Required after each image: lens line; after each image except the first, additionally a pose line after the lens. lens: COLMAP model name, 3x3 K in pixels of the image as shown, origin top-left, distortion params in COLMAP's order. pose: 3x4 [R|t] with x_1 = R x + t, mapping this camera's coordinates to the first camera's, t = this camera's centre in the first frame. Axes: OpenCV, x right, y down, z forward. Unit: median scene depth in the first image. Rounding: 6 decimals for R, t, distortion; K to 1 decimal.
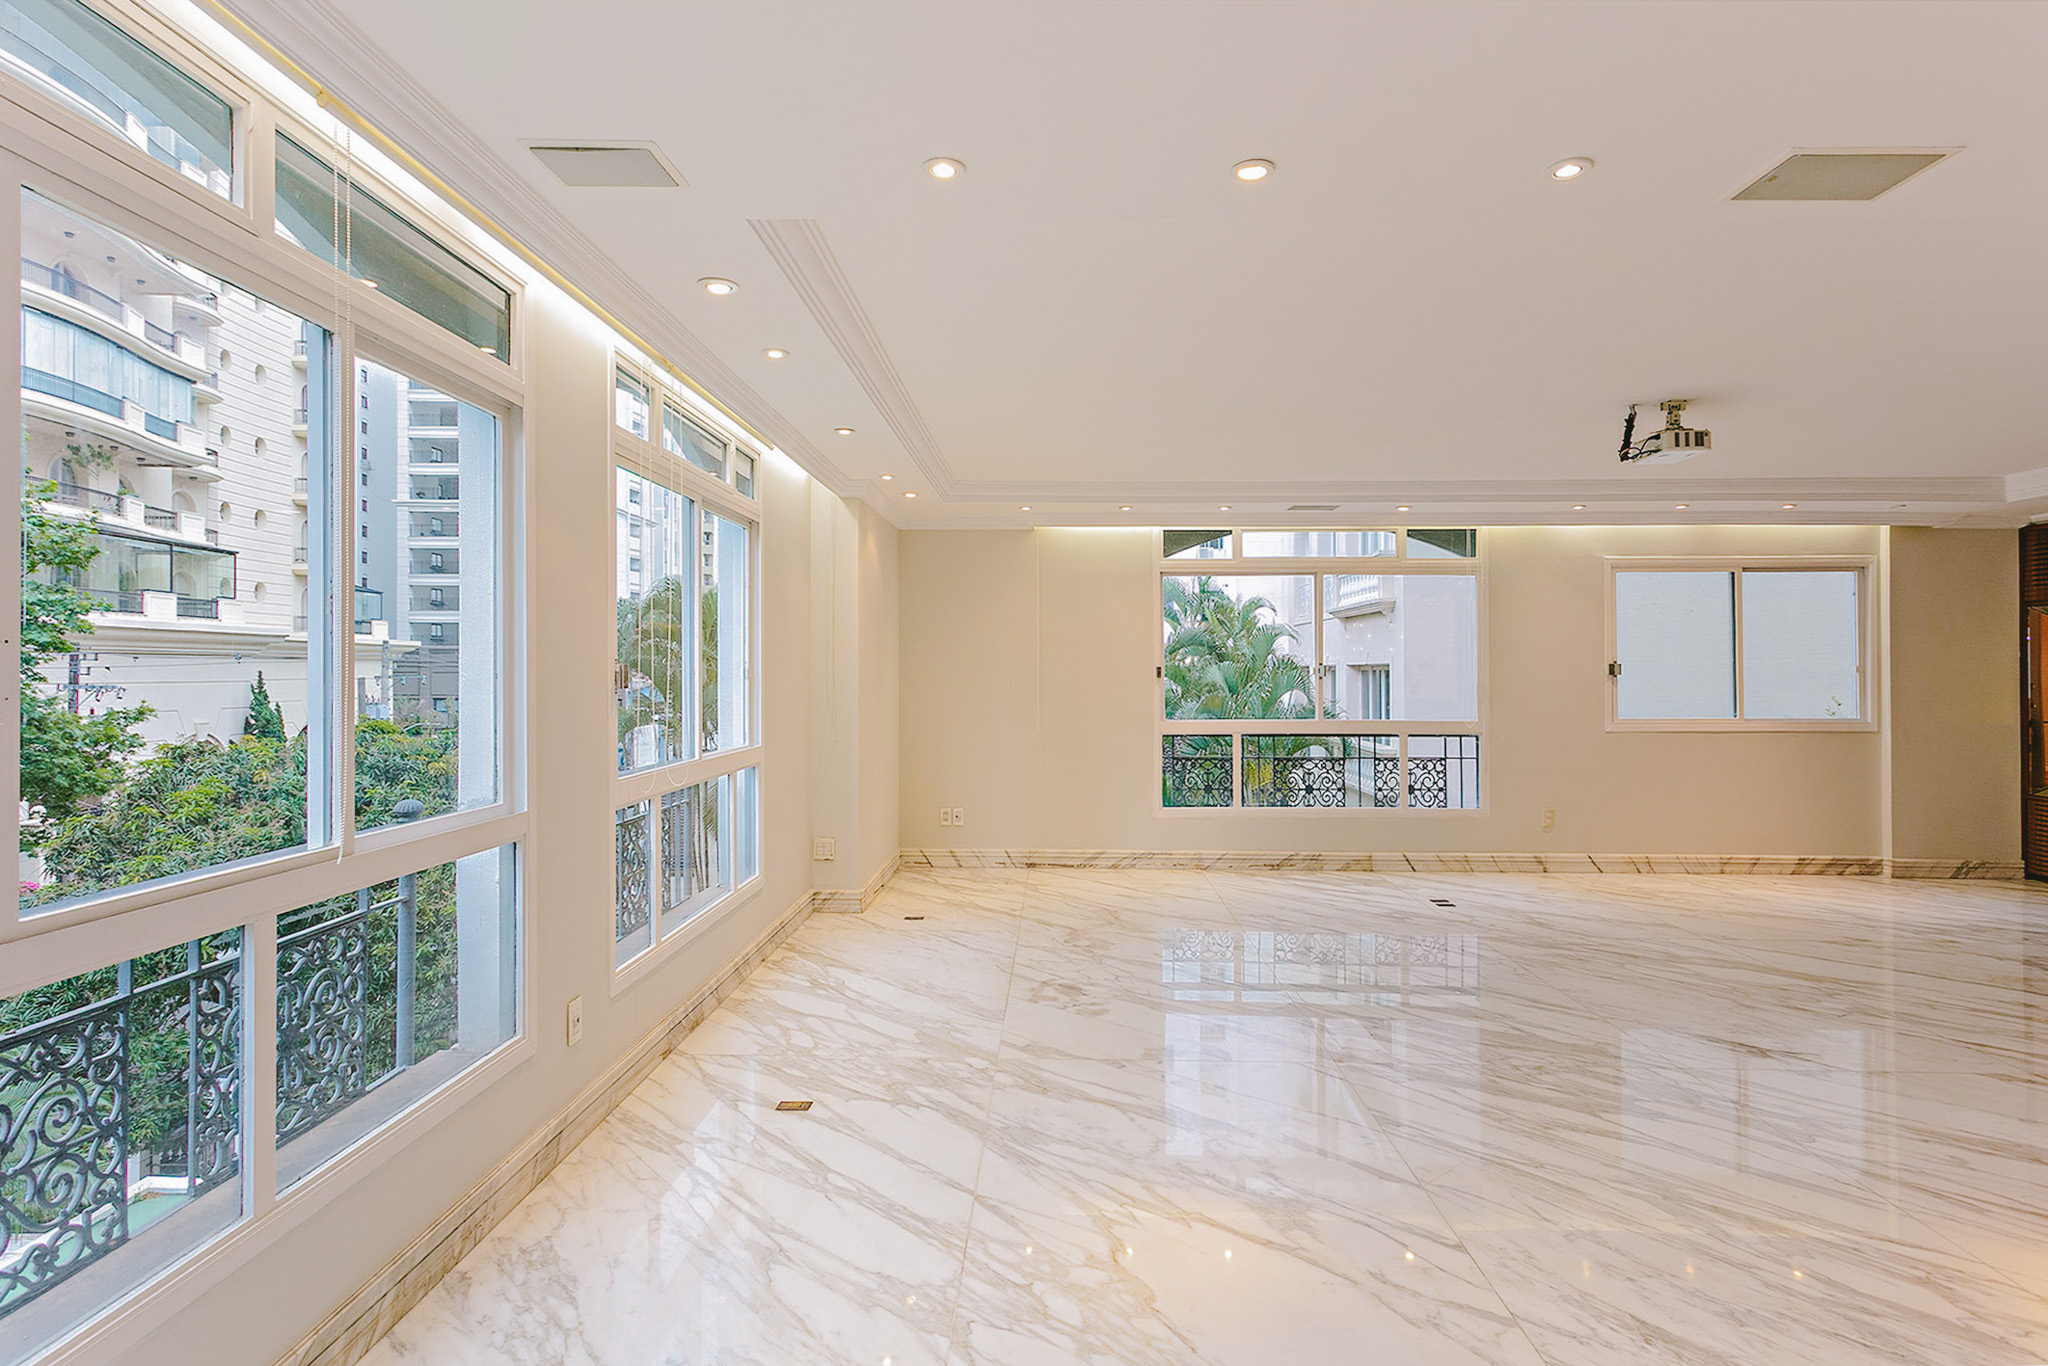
lens RADIAL K [[1029.8, 0, 1096.1], [0, 1029.8, 662.7], [0, 0, 1]] dist [0.014293, 0.000334]
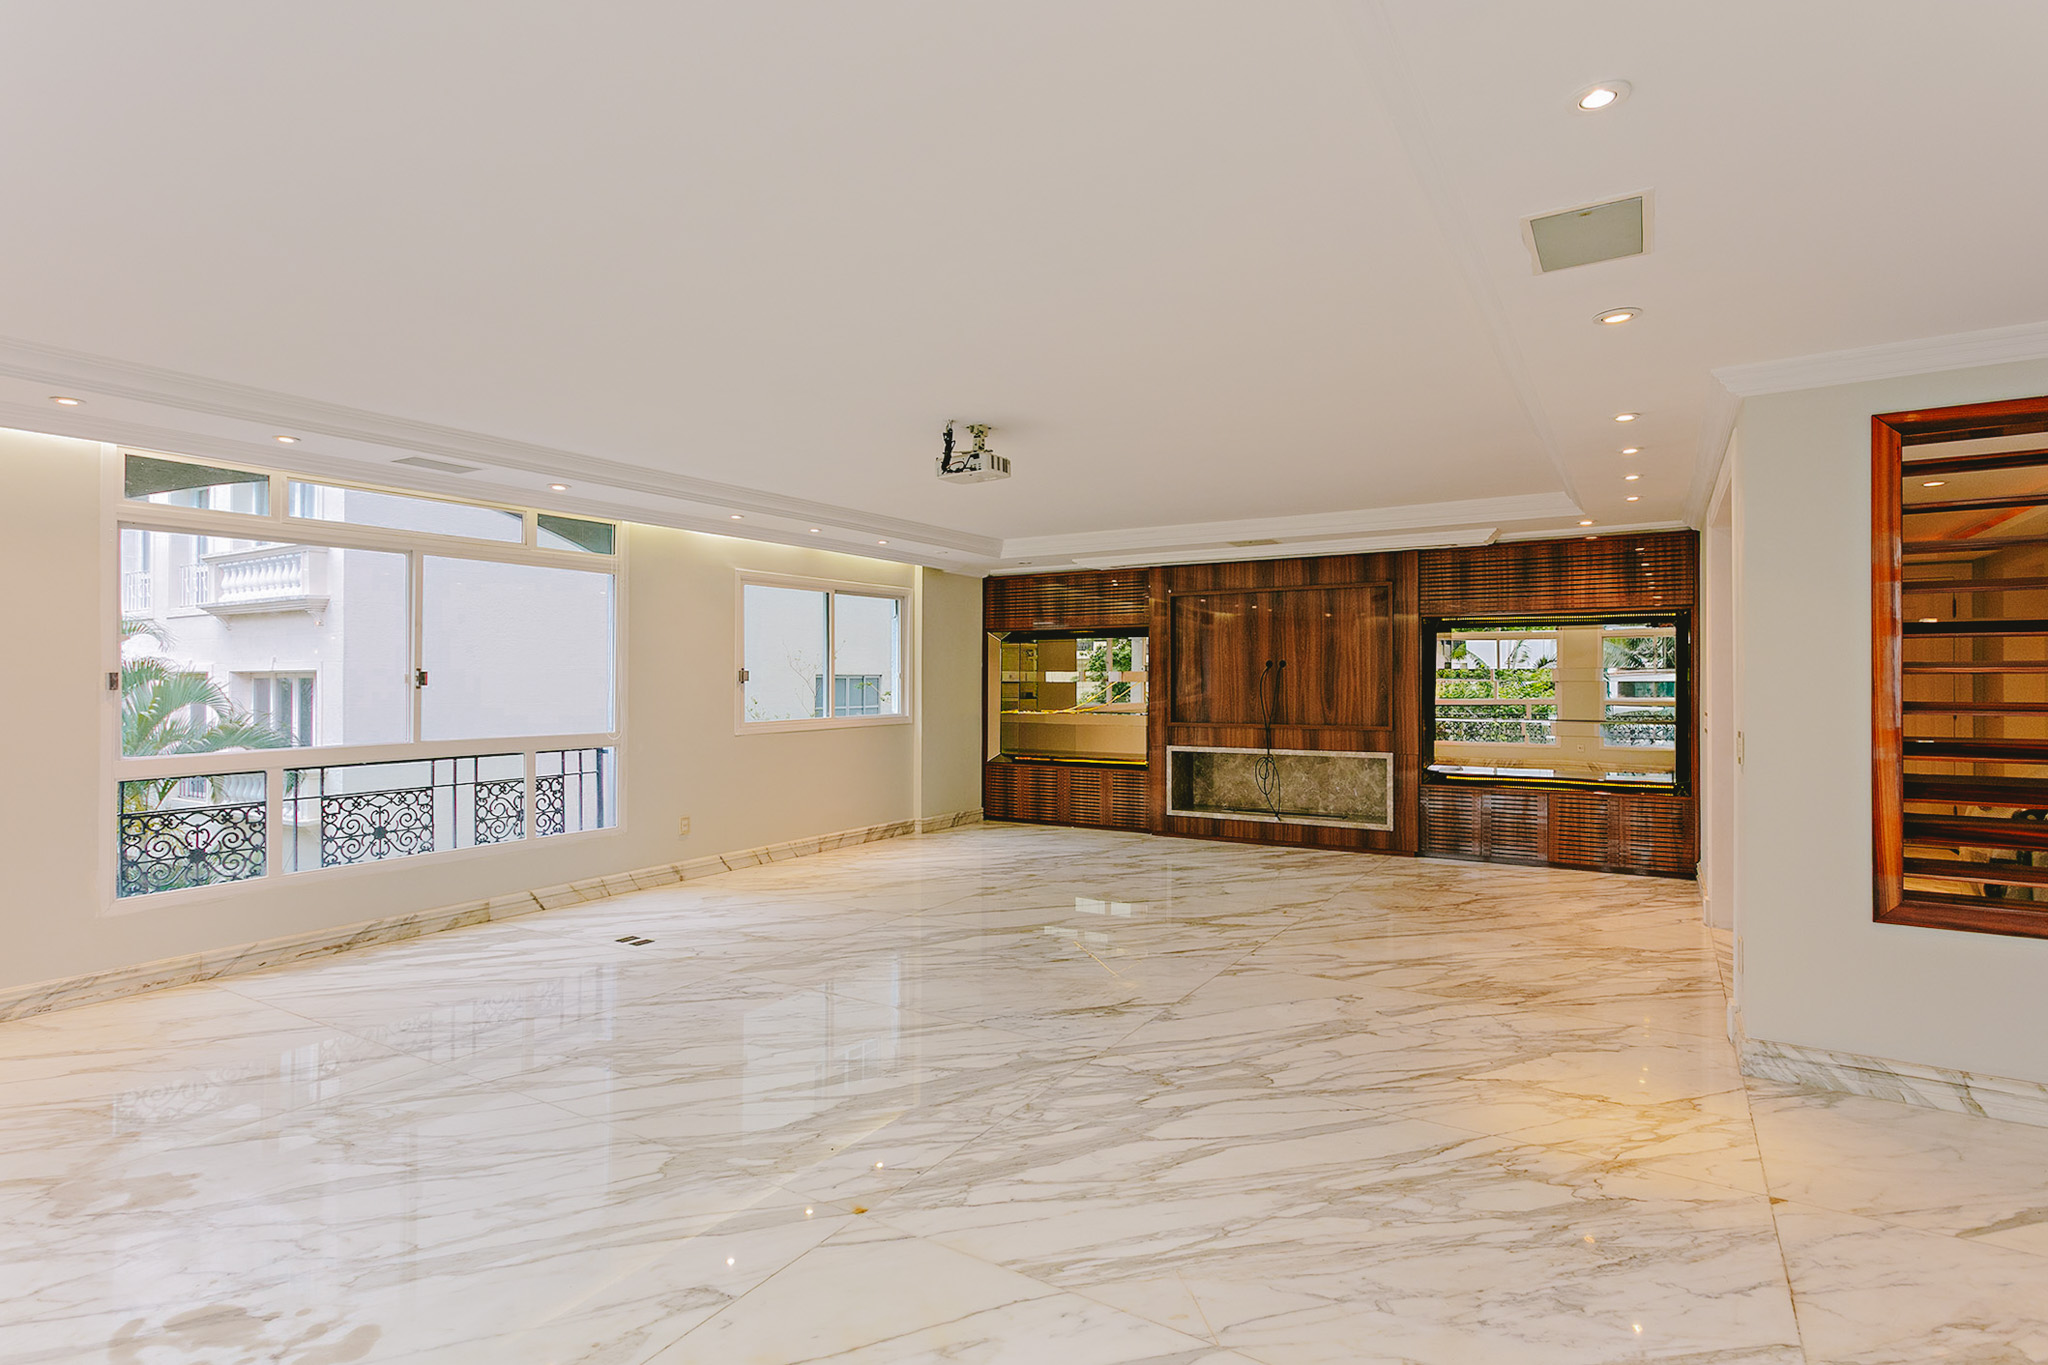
lens RADIAL K [[900.1, 0, 1119.8], [0, 900.1, 661.5], [0, 0, 1]] dist [0.004705, 0.001137]
pose [[0.527614, 0.012534, 0.849392, -0.077779], [-0.003527, 0.999915, -0.012565, 0.002107], [-0.849477, 0.003634, 0.527613, 0.184759]]
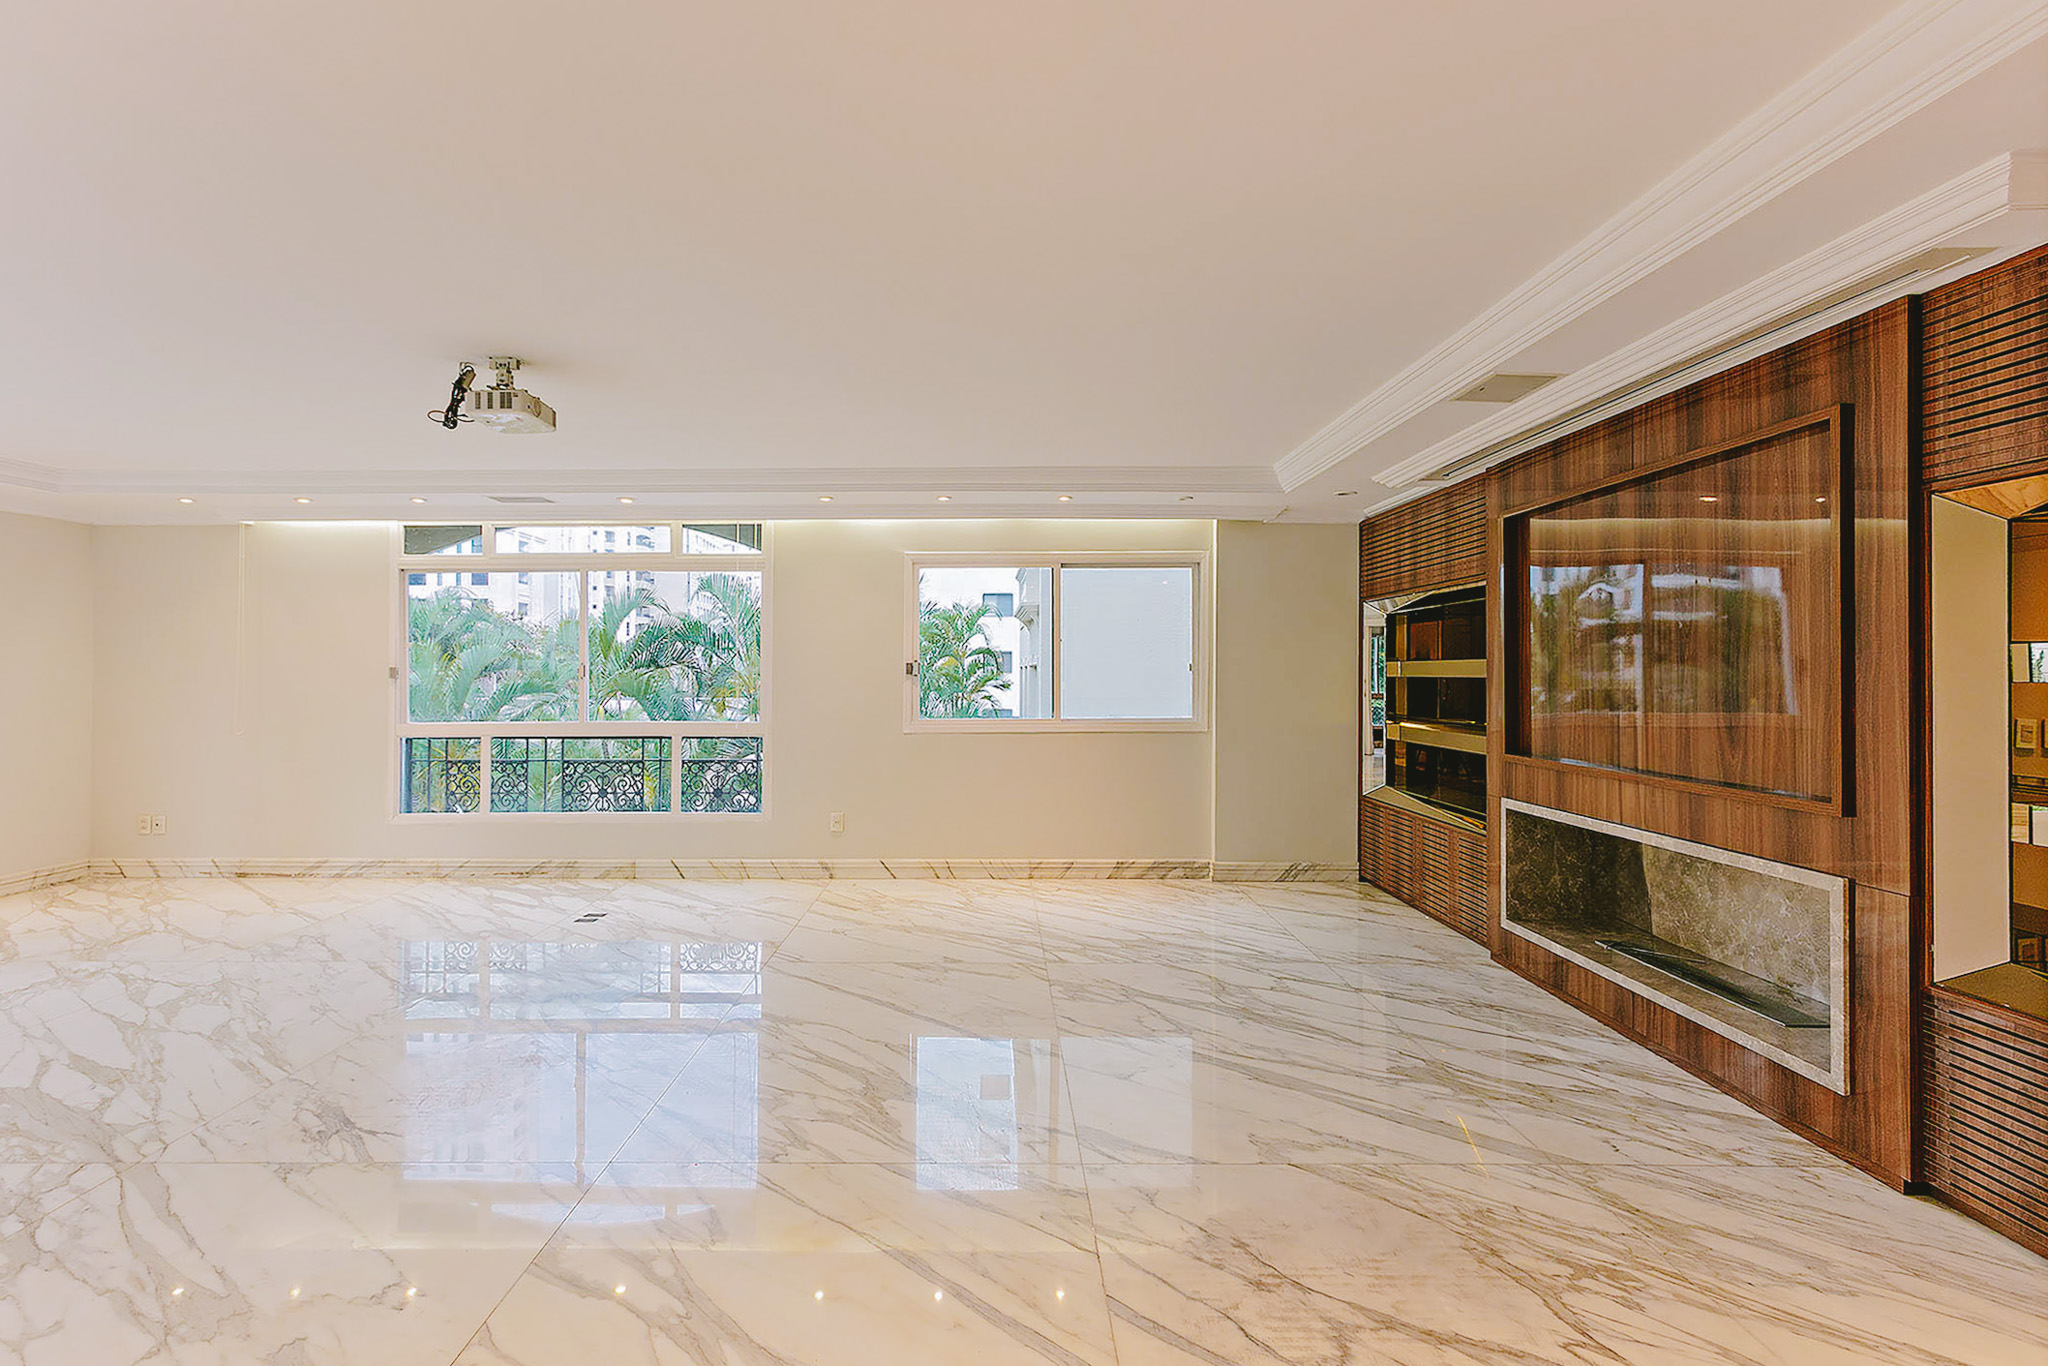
lens RADIAL K [[1018.9, 0, 1038.4], [0, 1018.9, 663.9], [0, 0, 1]] dist [0.003410, 0.001323]
pose [[0.999993, -0.003670, -0.001089, 0.619264], [0.003670, 0.999993, 0.000192, 0.002323], [0.001088, -0.000196, 0.999999, 0.045209]]
